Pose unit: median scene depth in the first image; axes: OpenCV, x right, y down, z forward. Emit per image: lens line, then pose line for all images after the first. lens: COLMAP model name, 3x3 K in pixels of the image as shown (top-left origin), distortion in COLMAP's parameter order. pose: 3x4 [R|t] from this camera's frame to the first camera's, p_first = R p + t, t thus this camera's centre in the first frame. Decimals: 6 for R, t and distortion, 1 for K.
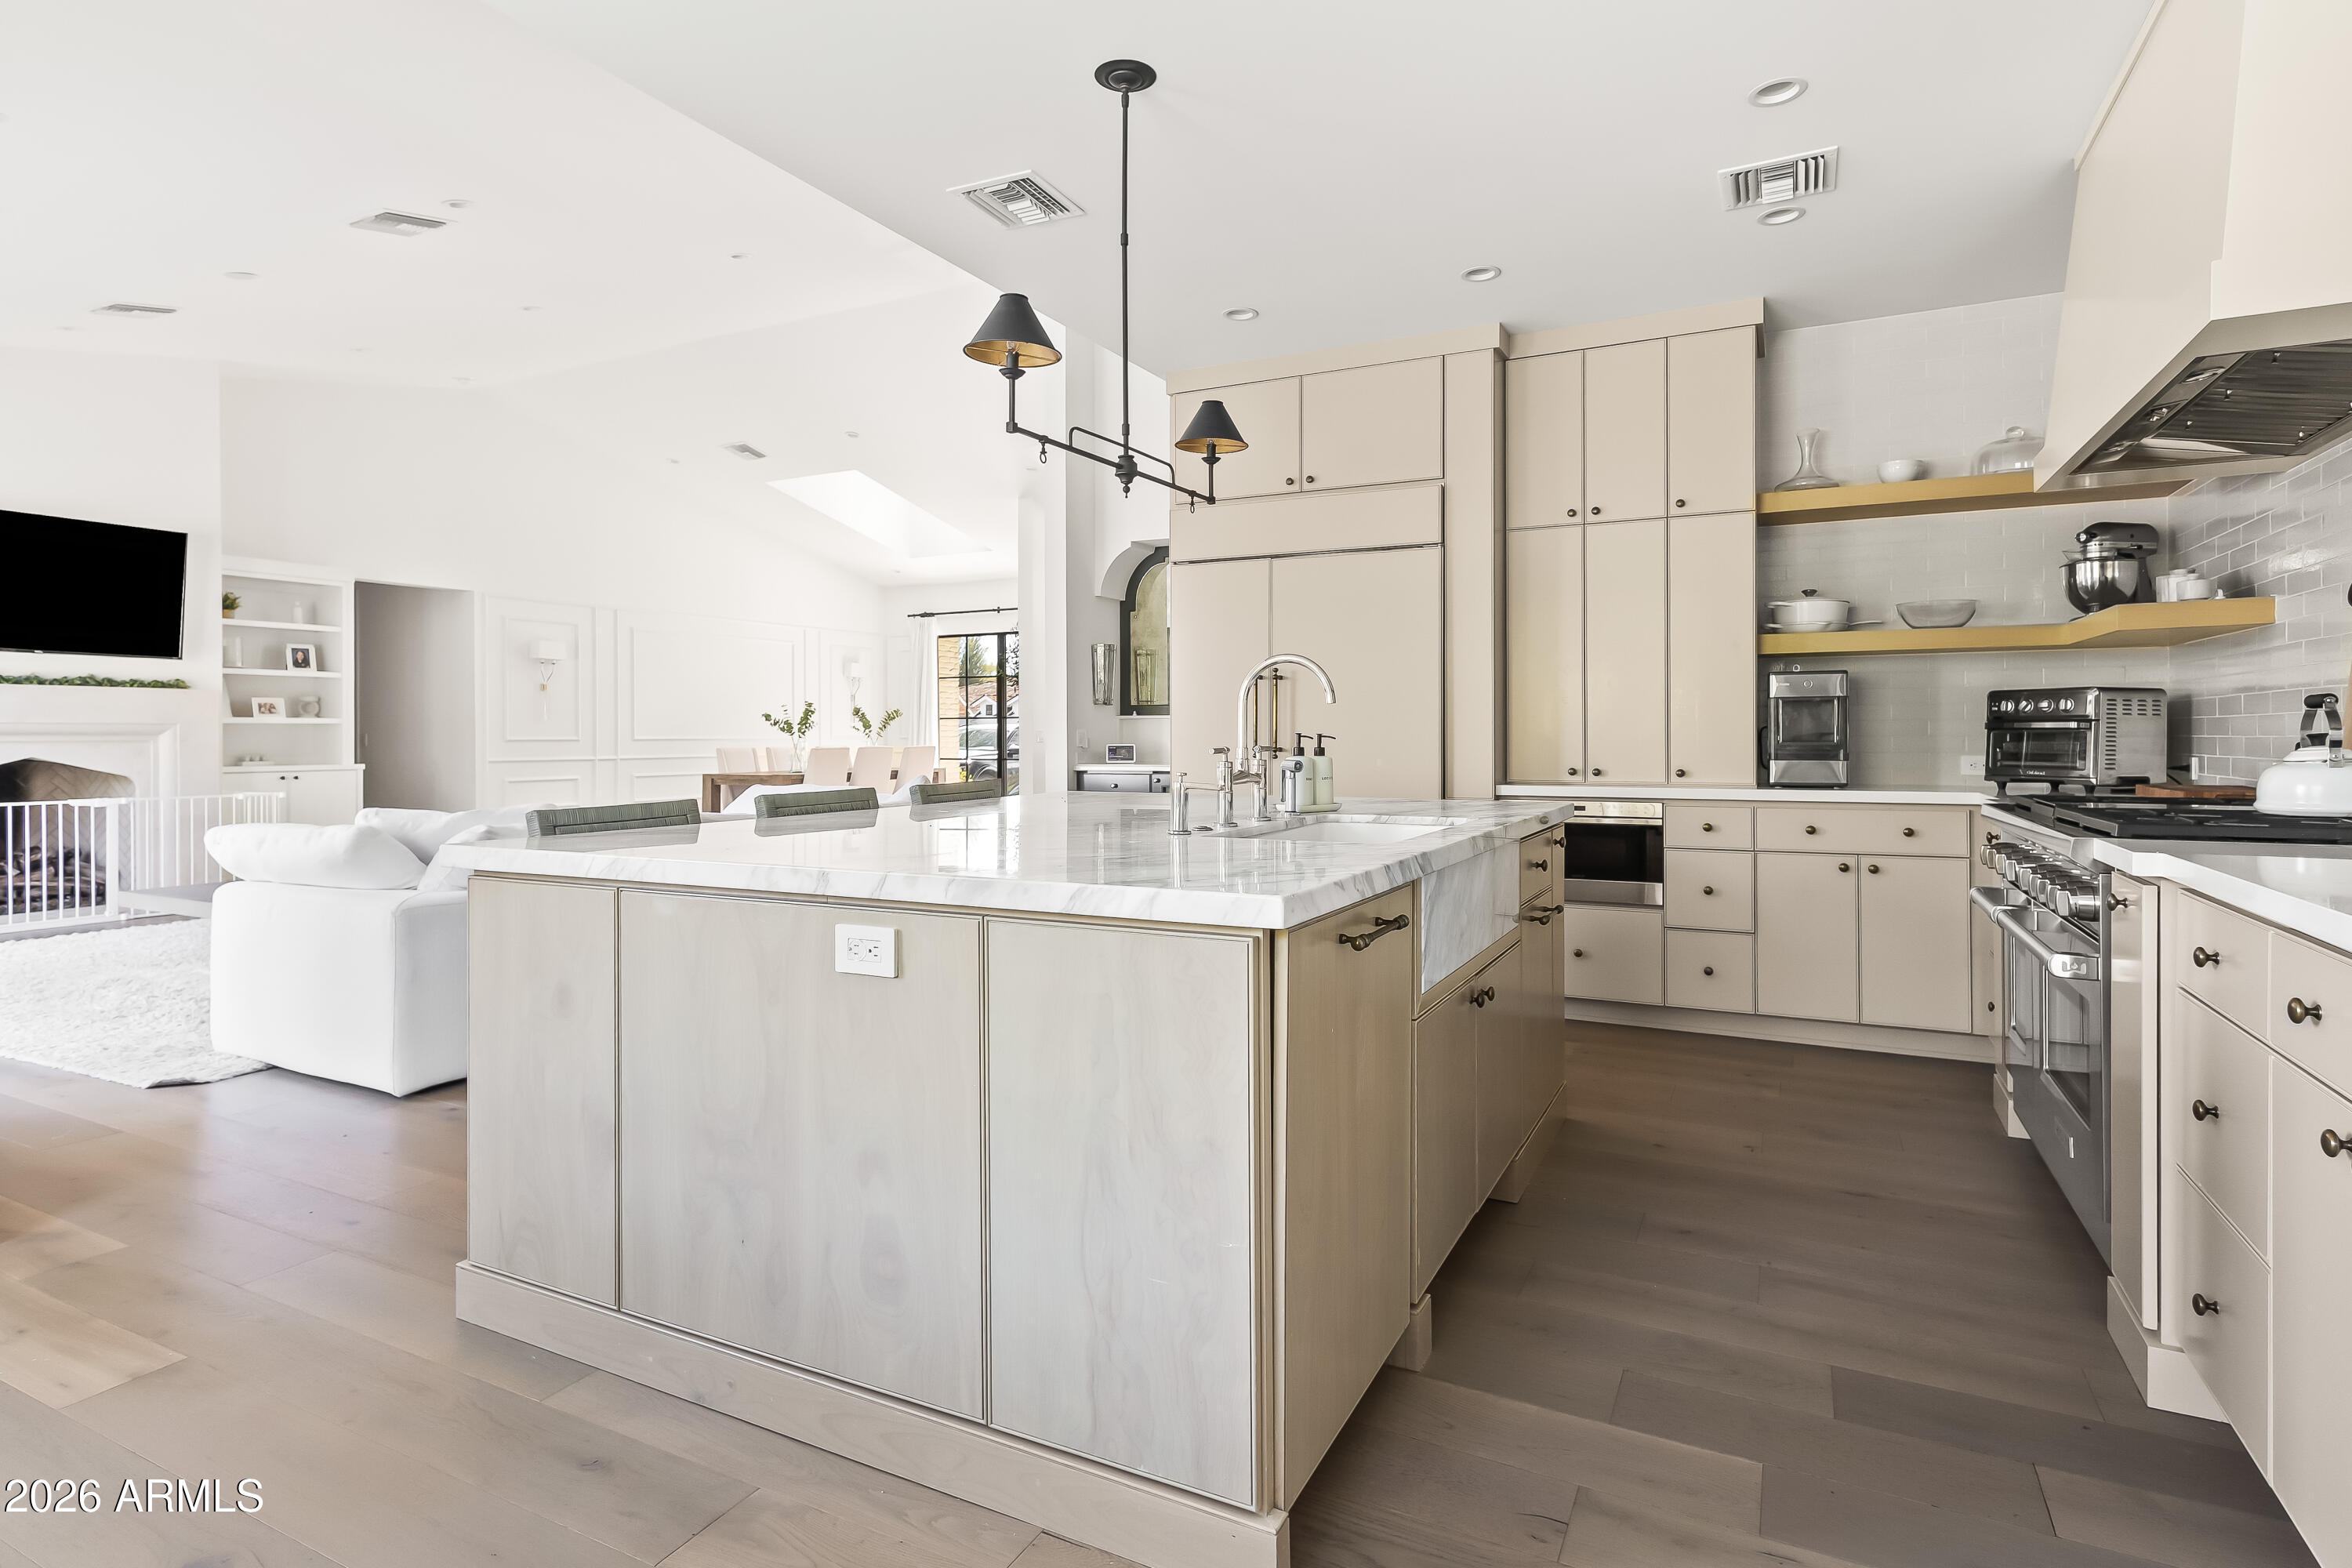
lens RADIAL K [[1207.3, 0, 1175.1], [0, 1207.3, 720.8], [0, 0, 1]] dist [0.004547, -0.000530]
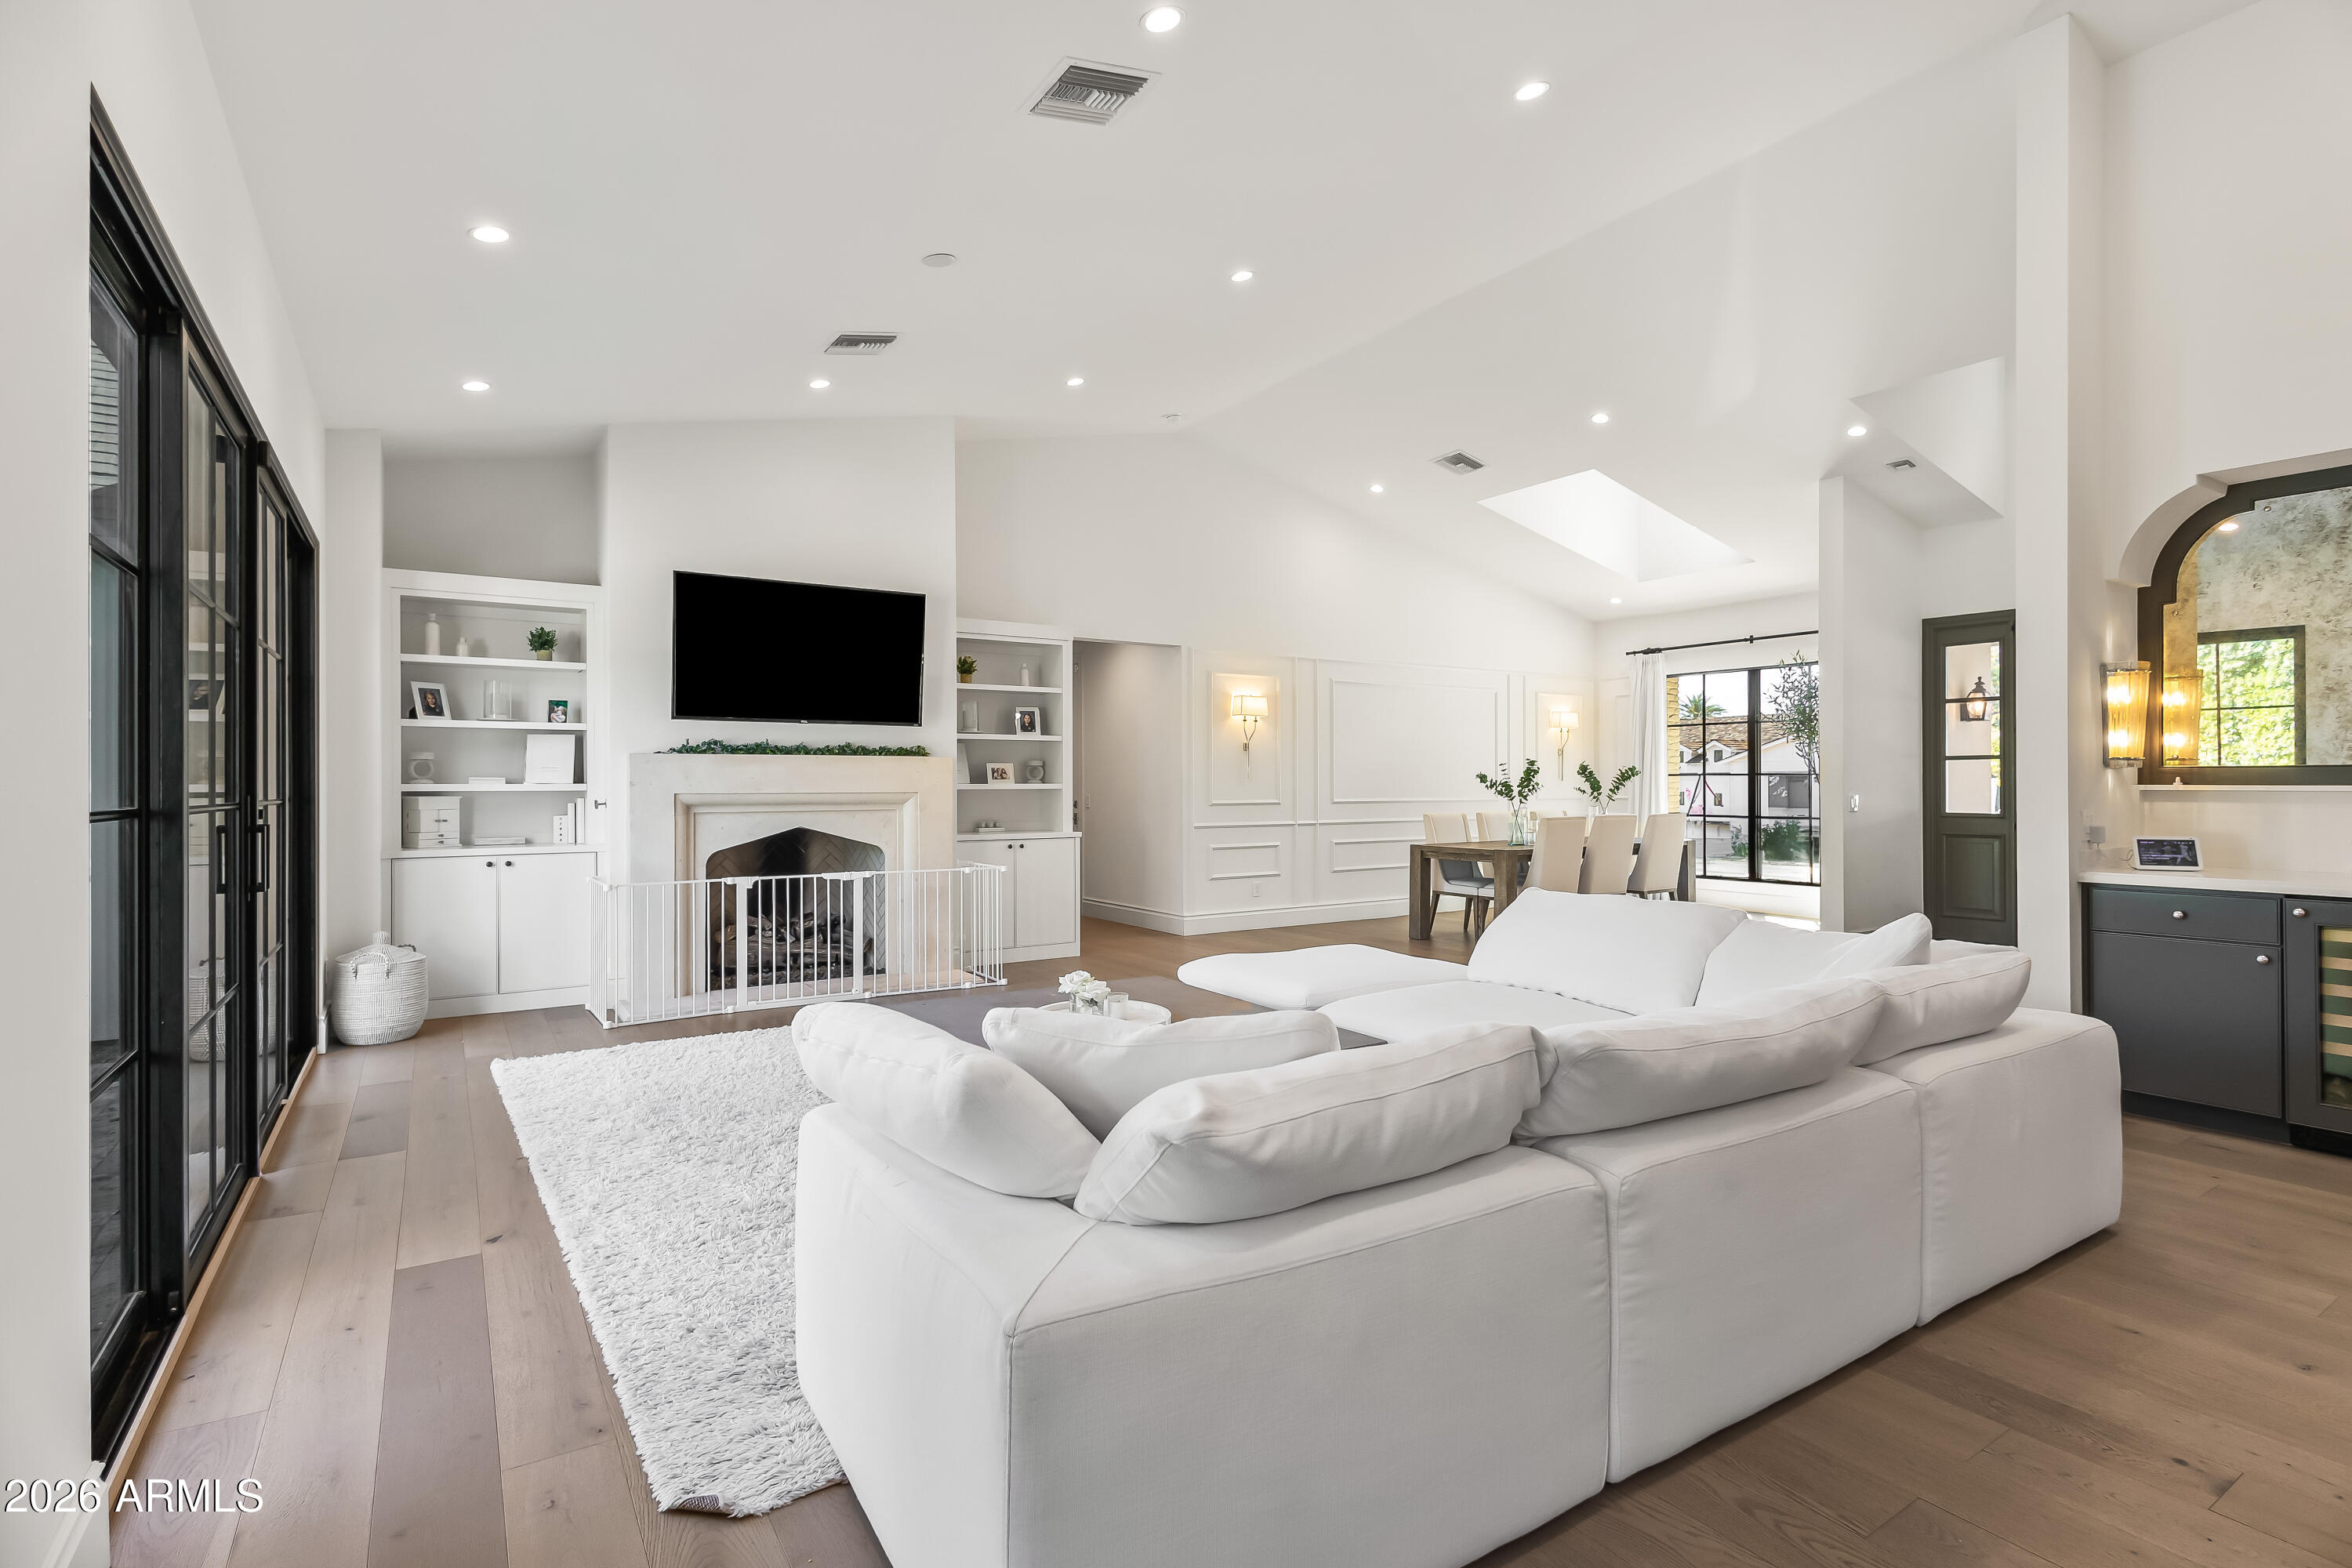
lens RADIAL K [[1111.9, 0, 1175.8], [0, 1111.9, 777.3], [0, 0, 1]] dist [0.002987, -0.000885]
pose [[0.861942, 0.000285, -0.507007, -0.182004], [0.003883, 0.999967, 0.007164, -0.014223], [0.506992, -0.008144, 0.861912, 0.316313]]
